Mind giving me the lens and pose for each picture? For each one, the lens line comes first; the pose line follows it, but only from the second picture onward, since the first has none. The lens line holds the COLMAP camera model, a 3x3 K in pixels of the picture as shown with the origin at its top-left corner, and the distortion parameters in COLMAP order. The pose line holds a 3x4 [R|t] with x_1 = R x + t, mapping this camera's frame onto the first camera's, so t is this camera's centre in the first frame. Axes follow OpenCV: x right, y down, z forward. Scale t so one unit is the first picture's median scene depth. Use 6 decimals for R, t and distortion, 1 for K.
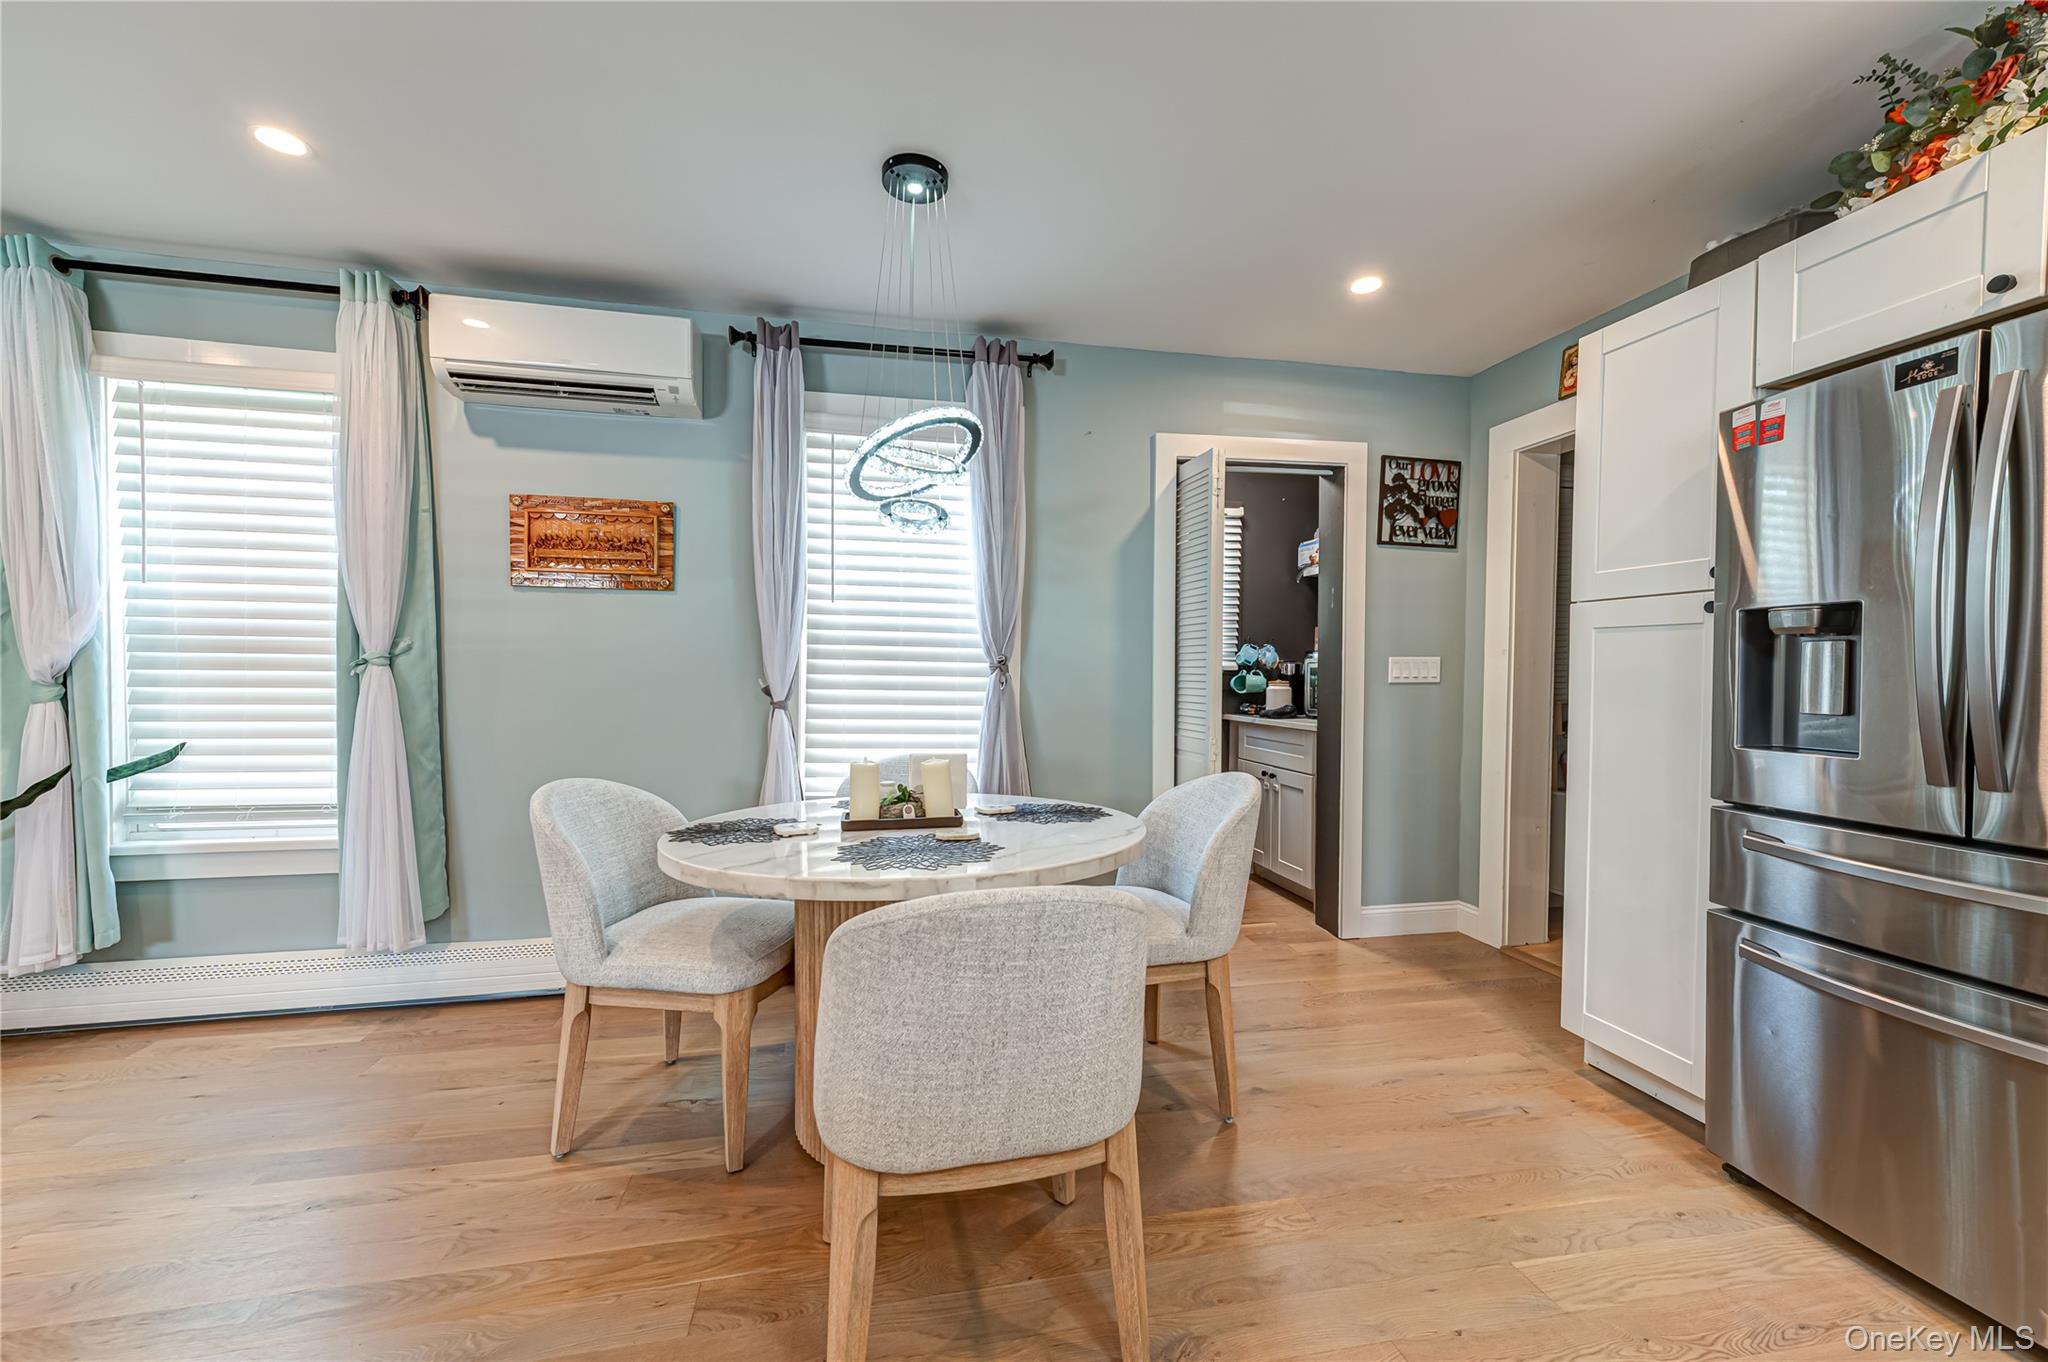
lens RADIAL K [[804.9, 0, 1012.0], [0, 804.9, 700.3], [0, 0, 1]] dist [-0.001281, -0.000837]
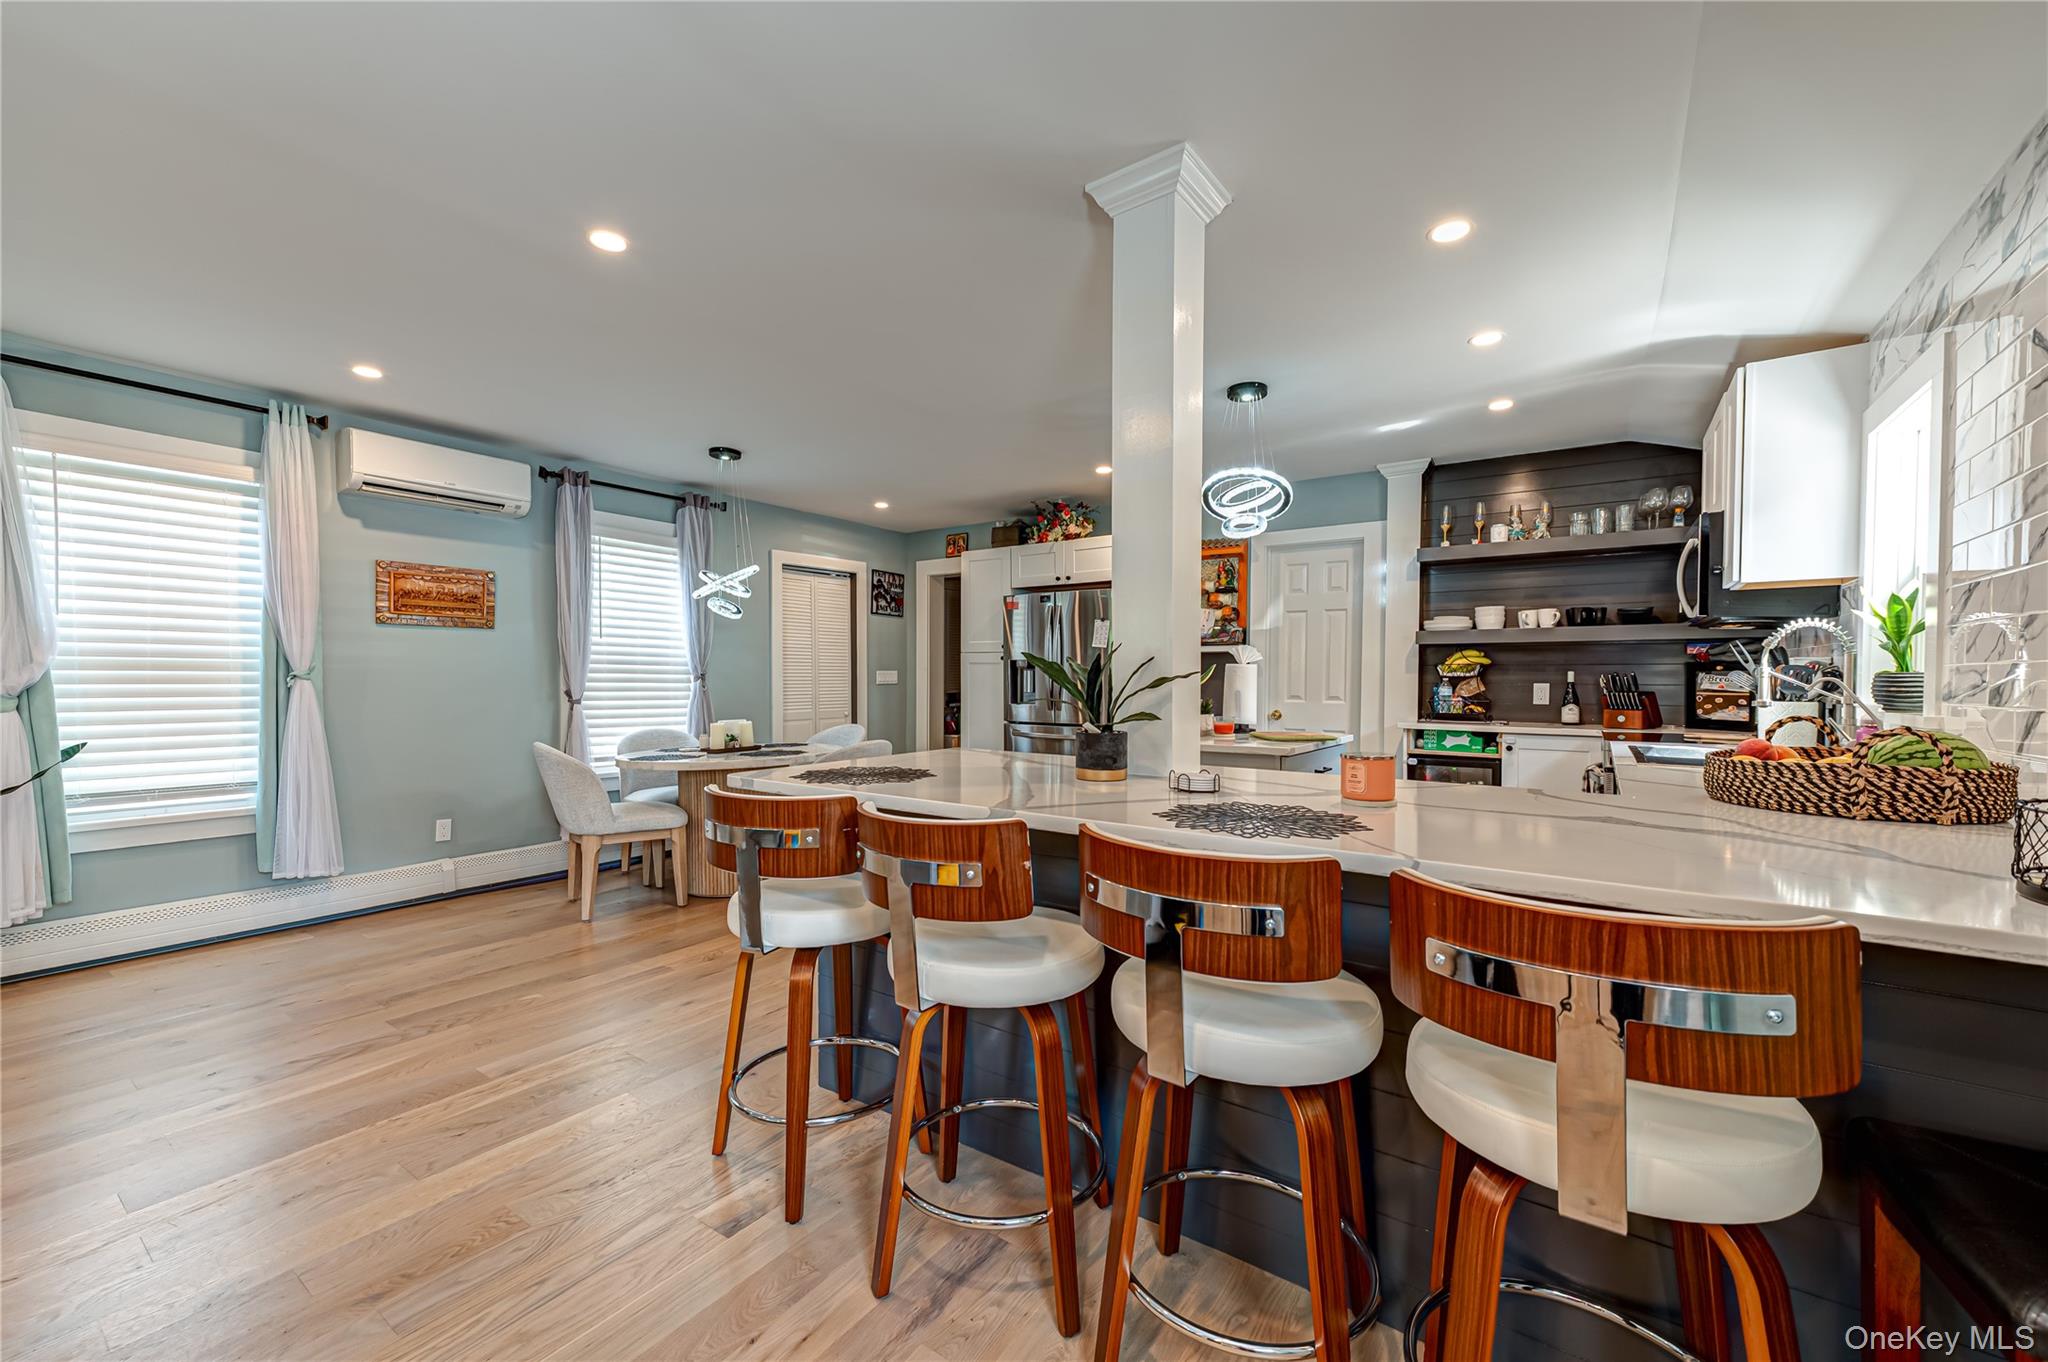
lens RADIAL K [[804.9, 0, 1022.8], [0, 804.9, 684.8], [0, 0, 1]] dist [-0.001281, -0.000837]
pose [[0.725743, -0.011869, 0.687864, -0.837044], [0.025417, 0.999631, -0.009567, 0.011920], [-0.687497, 0.024427, 0.725777, -0.903384]]
